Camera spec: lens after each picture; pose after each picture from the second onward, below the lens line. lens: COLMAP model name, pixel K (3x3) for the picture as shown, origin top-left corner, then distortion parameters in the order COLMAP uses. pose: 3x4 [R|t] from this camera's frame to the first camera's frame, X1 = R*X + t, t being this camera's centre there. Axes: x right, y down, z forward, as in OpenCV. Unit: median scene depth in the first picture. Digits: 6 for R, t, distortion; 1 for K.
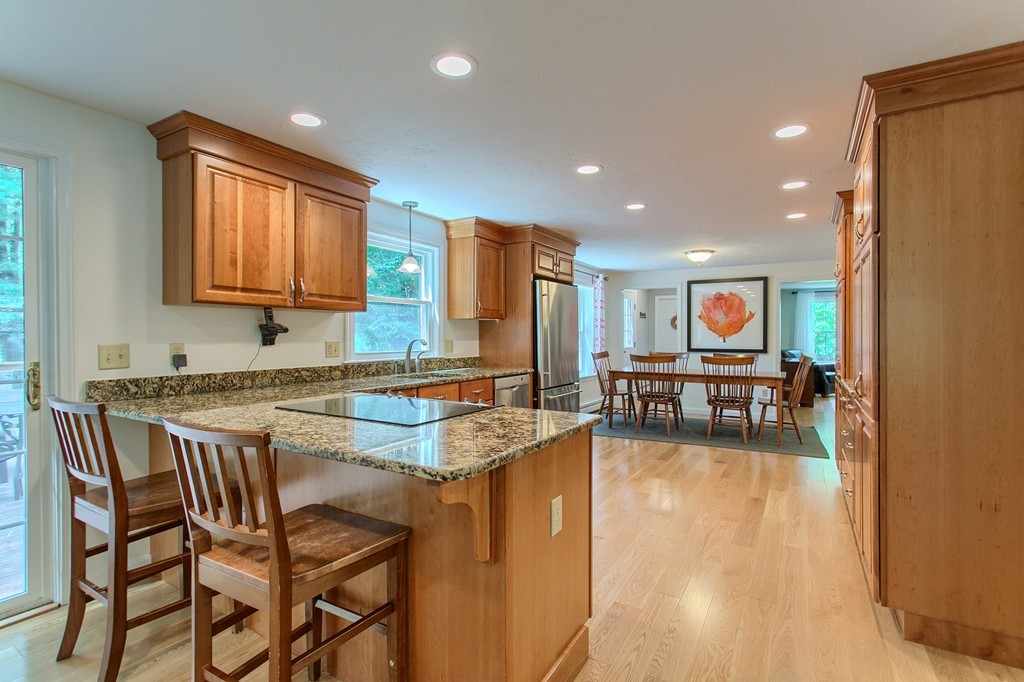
lens RADIAL K [[492.9, 0, 507.8], [0, 492.9, 337.7], [0, 0, 1]] dist [0.006496, -0.000221]
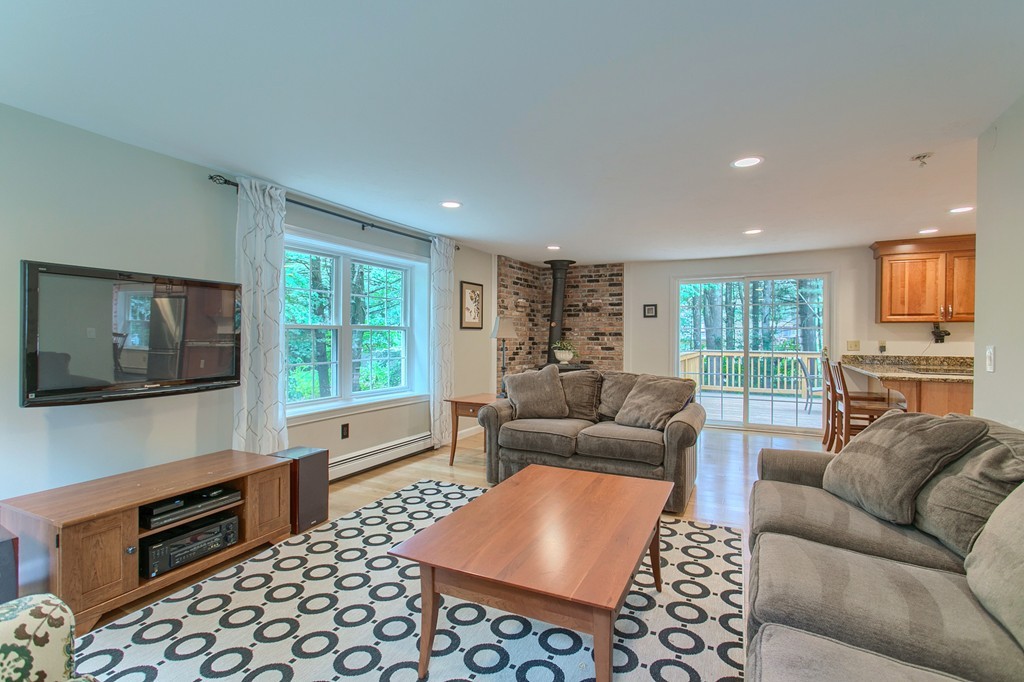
lens RADIAL K [[492.9, 0, 517.1], [0, 492.9, 340.7], [0, 0, 1]] dist [0.006496, -0.000221]
pose [[0.093360, 0.006362, -0.995612, 0.787873], [-0.008354, 0.999949, 0.005606, 0.007238], [0.995597, 0.007794, 0.093409, -0.469596]]
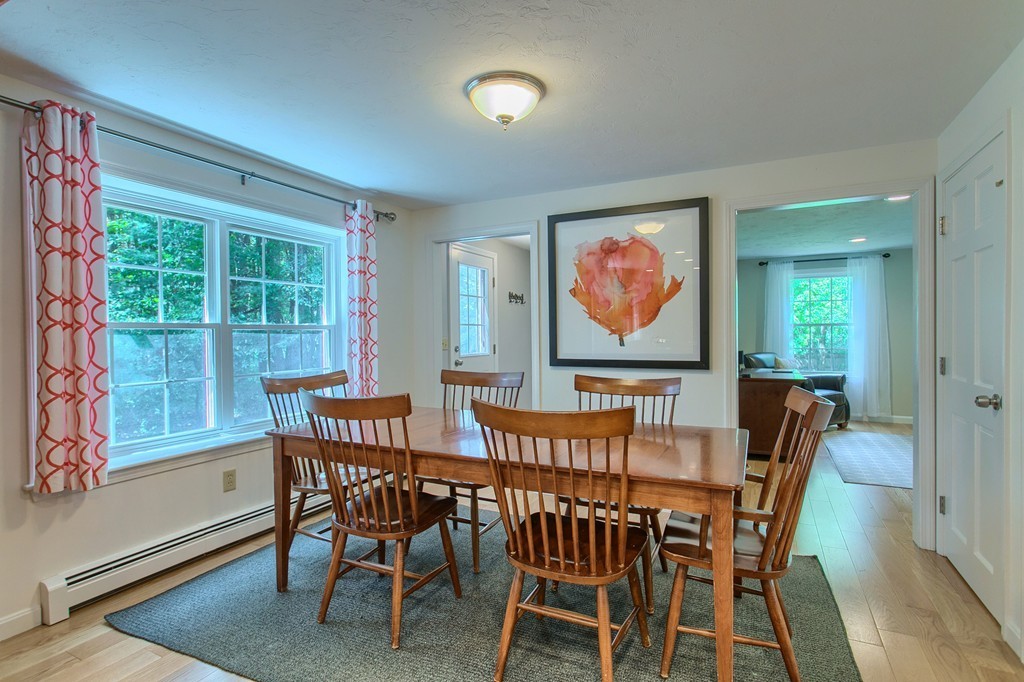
lens RADIAL K [[492.9, 0, 527.0], [0, 492.9, 340.4], [0, 0, 1]] dist [0.006496, -0.000221]
pose [[0.996506, -0.013041, 0.082502, 0.503731], [0.012399, 0.999889, 0.008283, -0.000547], [-0.082601, -0.007231, 0.996556, 0.881146]]
